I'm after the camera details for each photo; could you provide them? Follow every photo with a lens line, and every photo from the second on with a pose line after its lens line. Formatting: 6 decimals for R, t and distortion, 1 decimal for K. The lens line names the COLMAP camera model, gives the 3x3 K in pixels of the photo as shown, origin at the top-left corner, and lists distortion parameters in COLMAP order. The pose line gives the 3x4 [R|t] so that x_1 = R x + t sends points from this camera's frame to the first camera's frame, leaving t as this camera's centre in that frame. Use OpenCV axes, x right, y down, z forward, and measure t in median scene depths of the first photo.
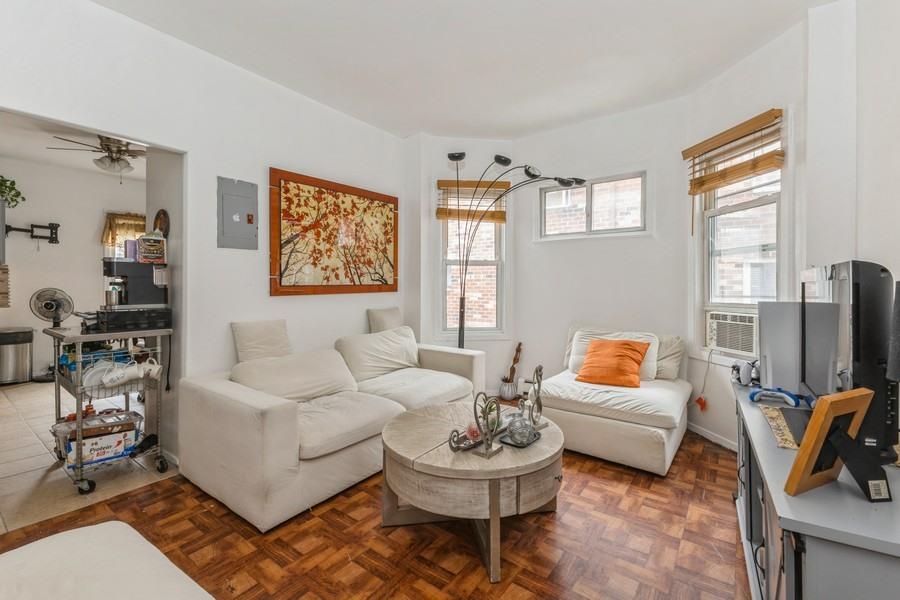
lens RADIAL K [[401.8, 0, 466.7], [0, 401.8, 285.8], [0, 0, 1]] dist [-0.001238, -0.001528]
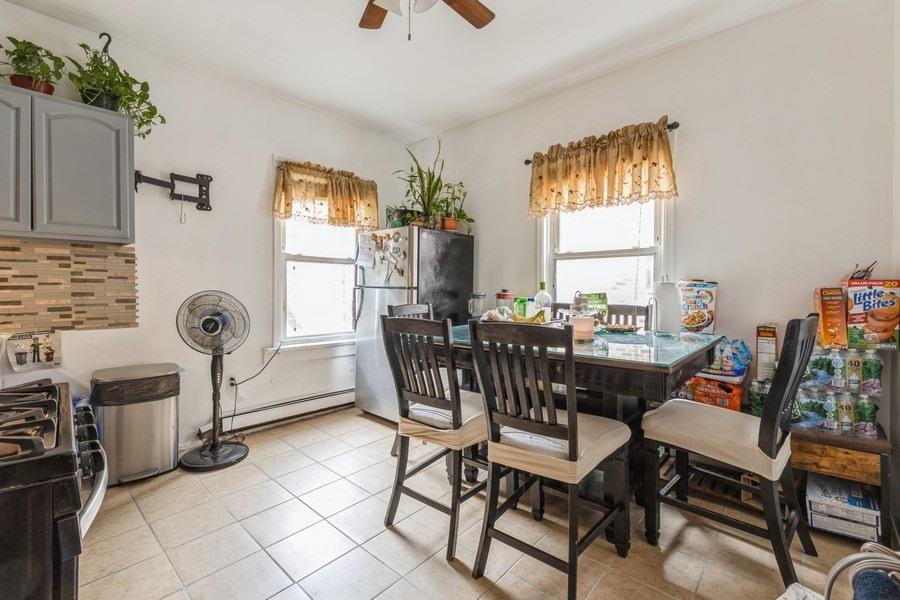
lens RADIAL K [[401.8, 0, 453.1], [0, 401.8, 290.3], [0, 0, 1]] dist [-0.001238, -0.001528]
pose [[0.992628, 0.000112, -0.121199, -0.646256], [0.000797, 0.999972, 0.007452, 0.000803], [0.121196, -0.007493, 0.992600, 0.508772]]
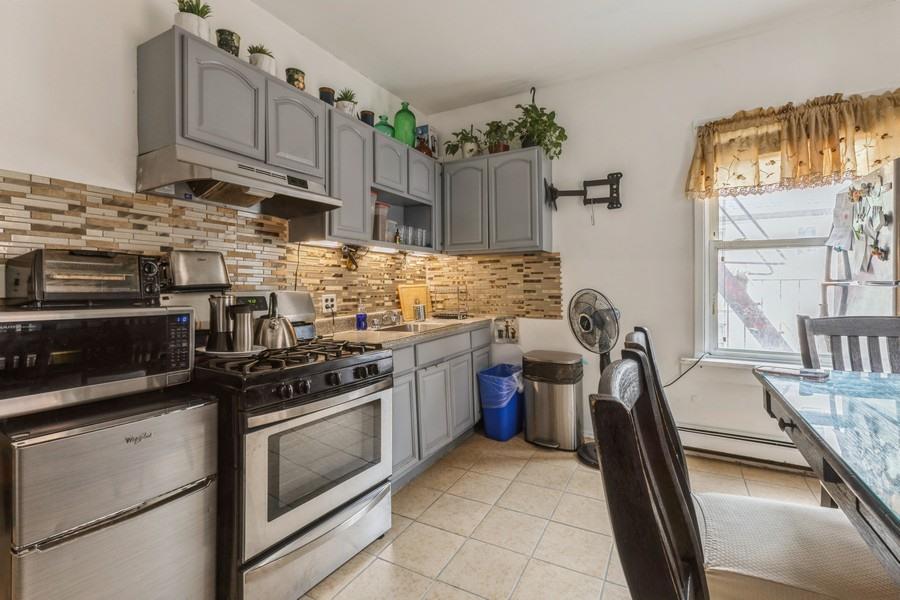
lens RADIAL K [[401.8, 0, 454.7], [0, 401.8, 290.0], [0, 0, 1]] dist [-0.001238, -0.001528]
pose [[0.104507, 0.004316, -0.994515, -0.518903], [0.009220, 0.999943, 0.005309, 0.001999], [0.994481, -0.009724, 0.104462, 0.749569]]
